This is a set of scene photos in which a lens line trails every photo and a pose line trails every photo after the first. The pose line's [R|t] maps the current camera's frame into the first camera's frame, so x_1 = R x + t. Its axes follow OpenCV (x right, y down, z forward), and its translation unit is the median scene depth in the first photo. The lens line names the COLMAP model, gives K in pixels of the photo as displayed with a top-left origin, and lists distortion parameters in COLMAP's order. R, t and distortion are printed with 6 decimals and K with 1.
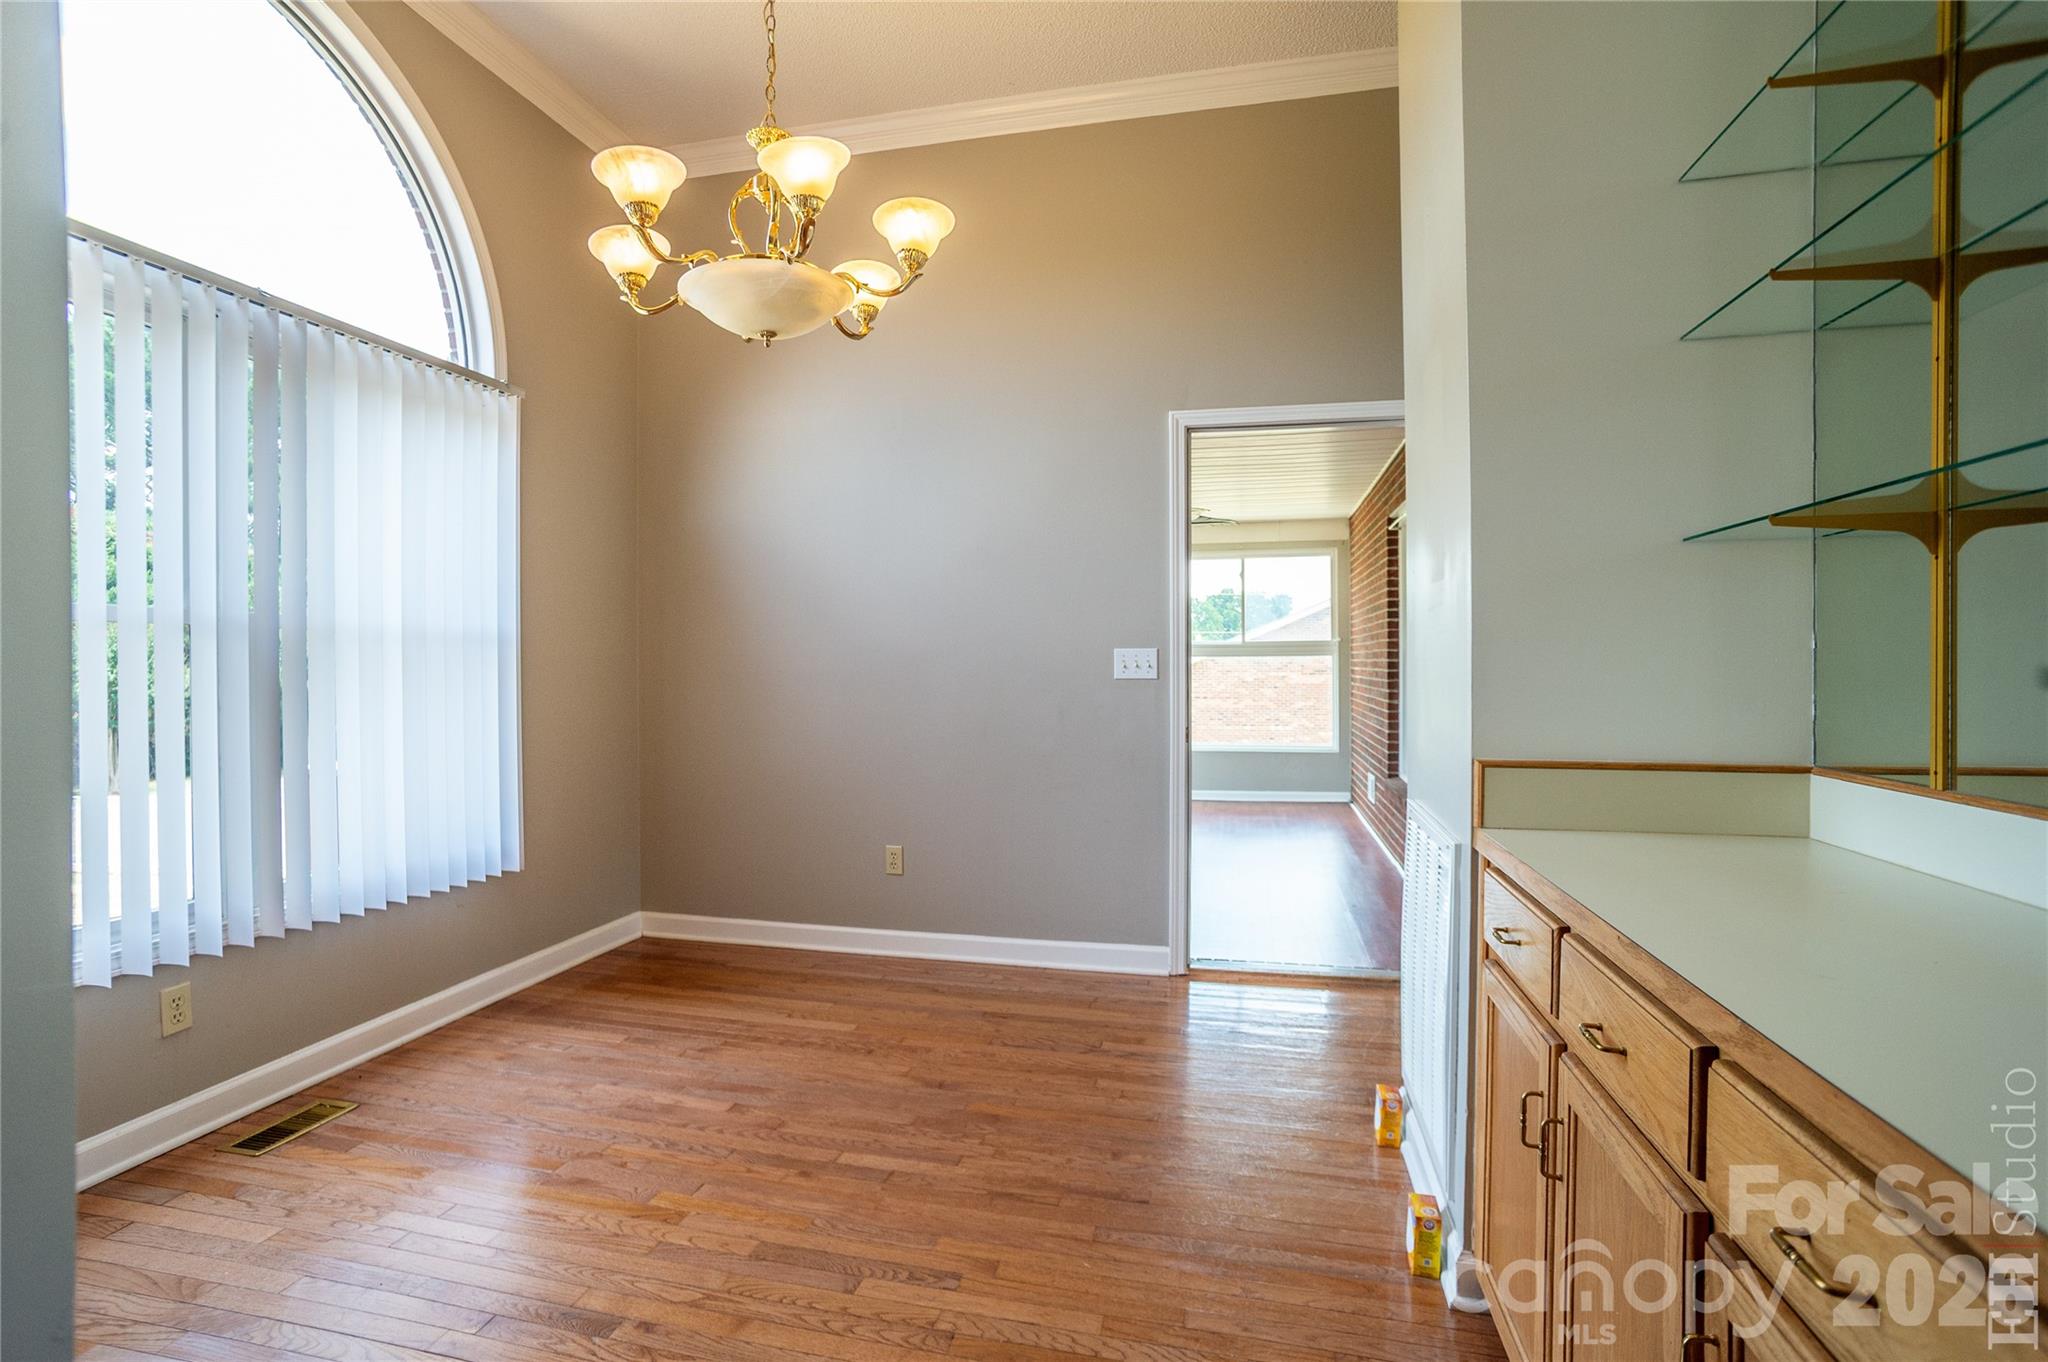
lens RADIAL K [[1000.2, 0, 1027.2], [0, 1000.2, 675.0], [0, 0, 1]] dist [-0.021407, 0.002830]
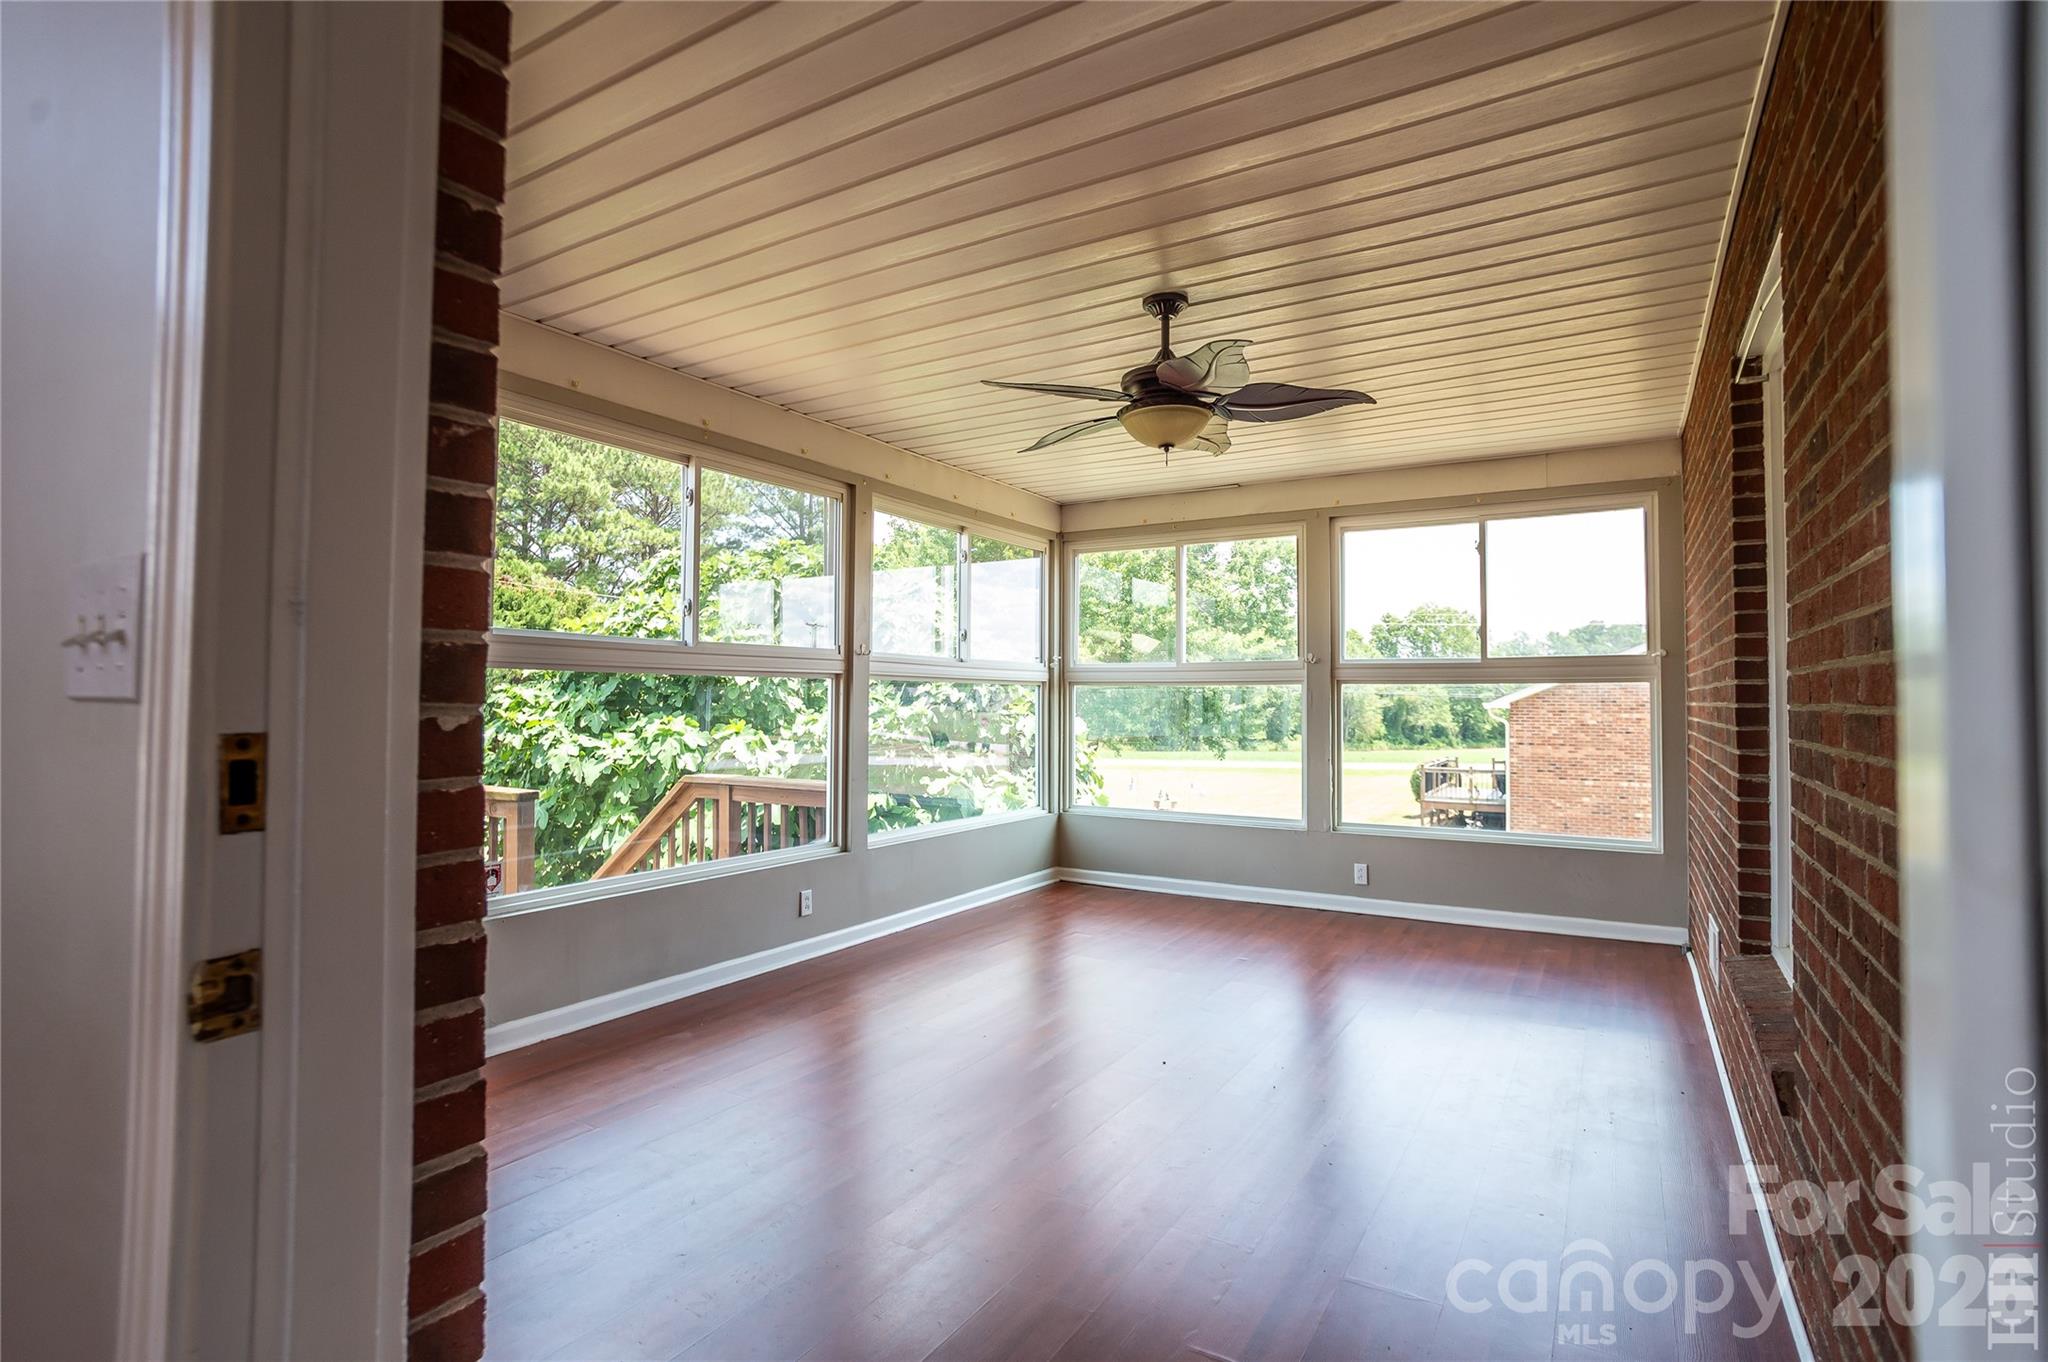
lens RADIAL K [[1000.2, 0, 1022.8], [0, 1000.2, 678.4], [0, 0, 1]] dist [-0.021407, 0.002830]
pose [[0.947826, -0.002512, -0.318778, 0.150605], [-0.008530, 0.999411, -0.033237, 0.000269], [0.318674, 0.034222, 0.947246, 0.362167]]
